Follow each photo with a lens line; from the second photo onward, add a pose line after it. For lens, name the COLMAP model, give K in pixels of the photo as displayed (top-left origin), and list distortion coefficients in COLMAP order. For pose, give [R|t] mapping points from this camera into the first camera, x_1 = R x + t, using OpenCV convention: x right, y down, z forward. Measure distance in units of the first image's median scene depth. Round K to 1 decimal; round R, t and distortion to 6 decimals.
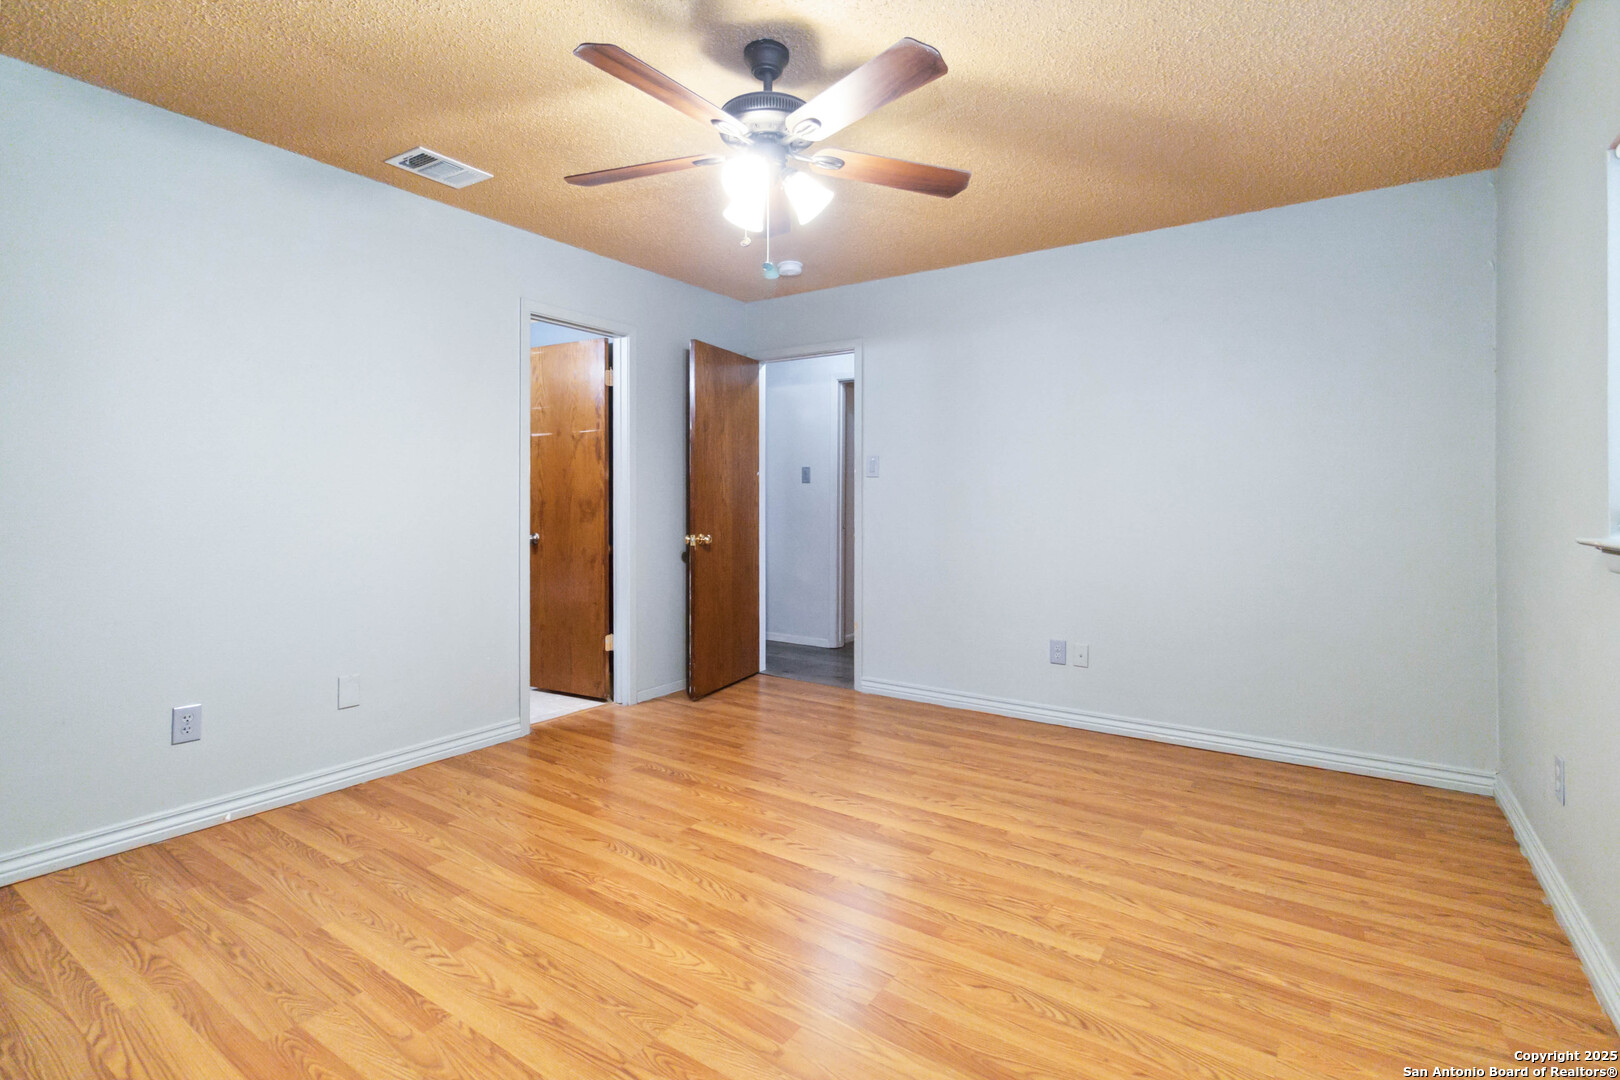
lens RADIAL K [[766.0, 0, 816.4], [0, 766.0, 511.2], [0, 0, 1]] dist [0.003291, 0.000625]
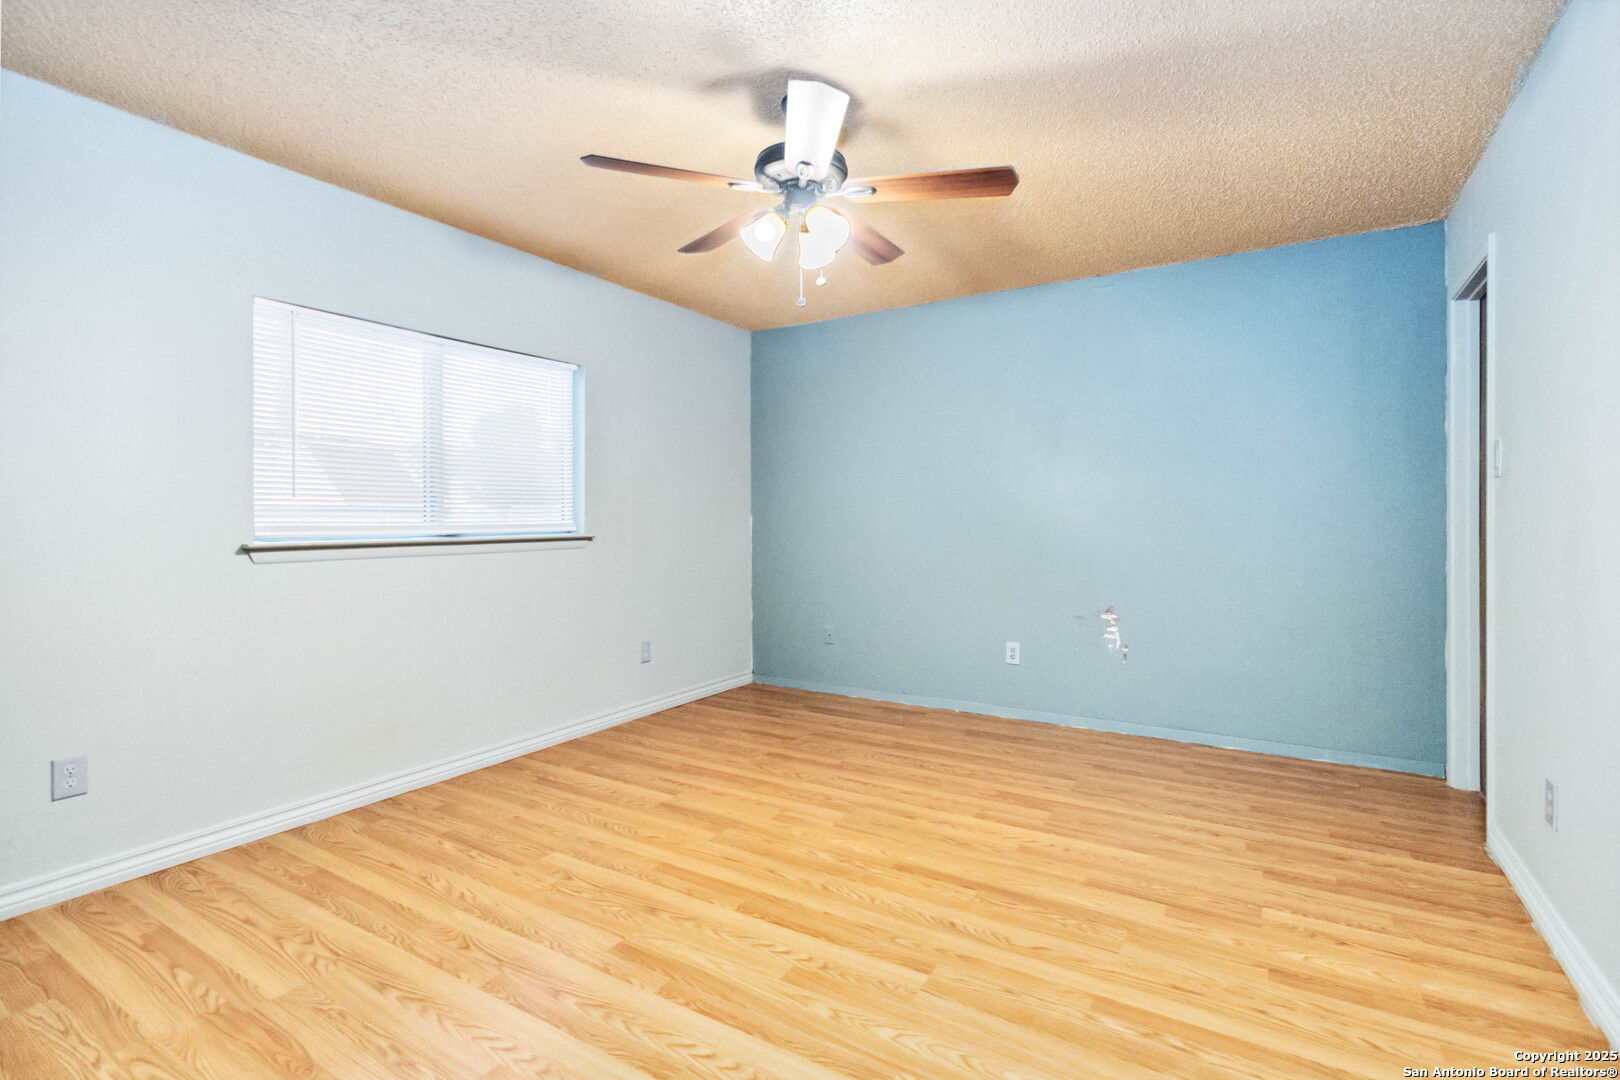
lens RADIAL K [[766.0, 0, 816.4], [0, 766.0, 511.2], [0, 0, 1]] dist [0.003291, 0.000625]
pose [[-0.998764, -0.000017, -0.049697, -0.029456], [-0.000215, 0.999992, 0.003970, -0.030403], [0.049697, 0.003976, -0.998756, 2.057668]]
